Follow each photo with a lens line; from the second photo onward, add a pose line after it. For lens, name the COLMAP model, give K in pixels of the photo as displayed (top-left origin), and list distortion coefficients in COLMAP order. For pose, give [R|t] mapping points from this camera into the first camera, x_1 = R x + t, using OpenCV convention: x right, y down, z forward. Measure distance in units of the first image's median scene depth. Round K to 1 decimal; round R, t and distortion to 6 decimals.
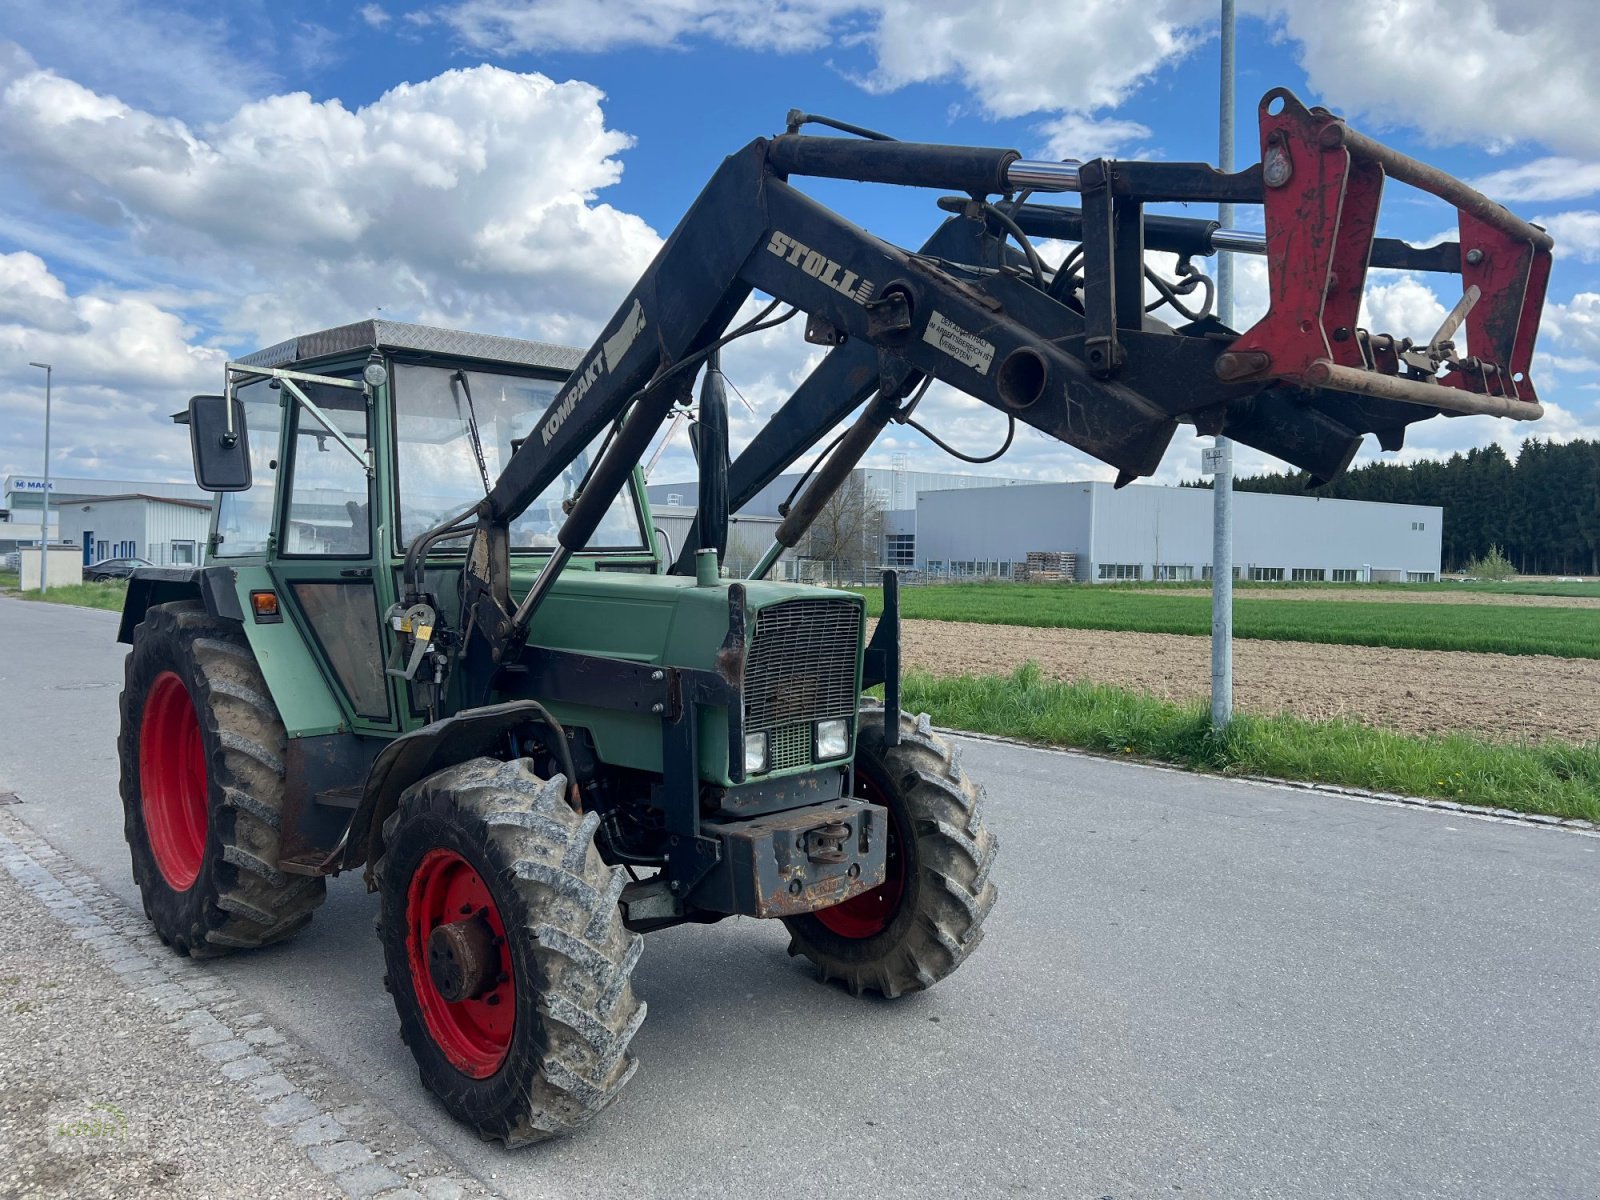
lens RADIAL K [[1197.2, 0, 805.0], [0, 1197.2, 579.0], [0, 0, 1]] dist [0.068306, -0.077771]
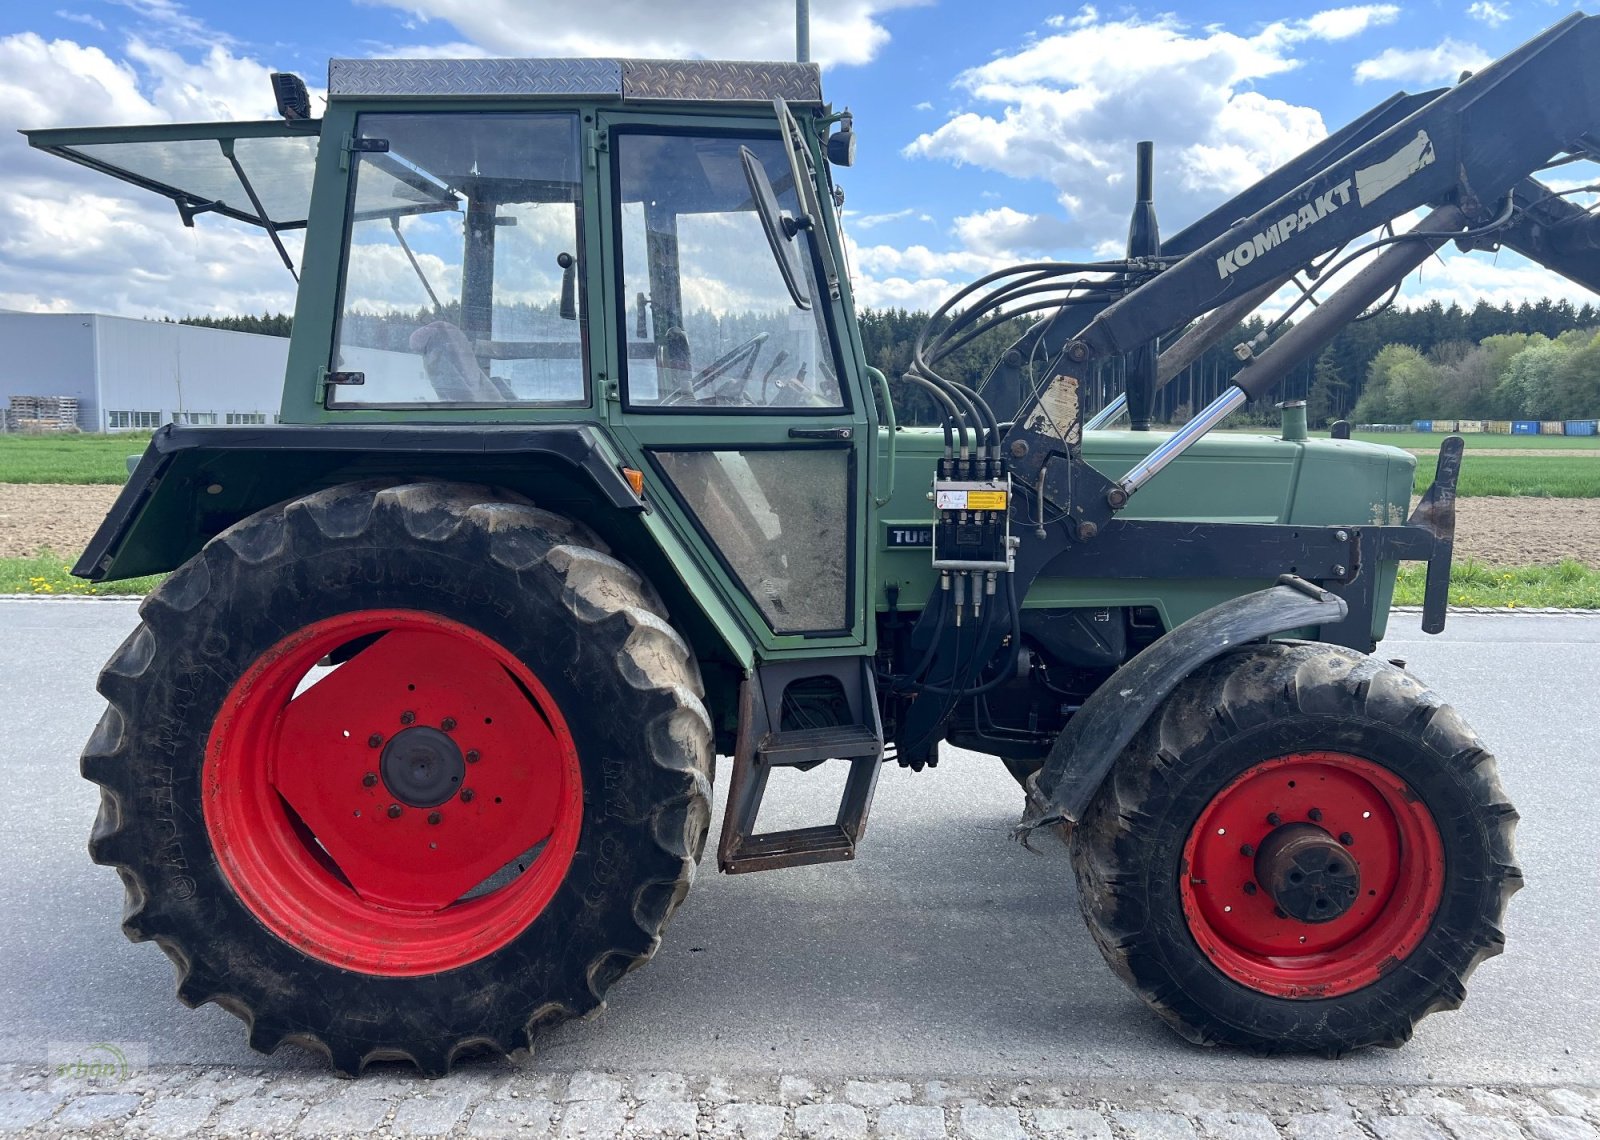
lens RADIAL K [[1202.4, 0, 796.0], [0, 1202.4, 527.5], [0, 0, 1]] dist [0.047390, -0.039495]
pose [[0.690522, -0.071301, 0.719789, -0.881803], [0.010883, 0.996041, 0.088225, -0.012180], [-0.723230, -0.053088, 0.688564, 0.517982]]
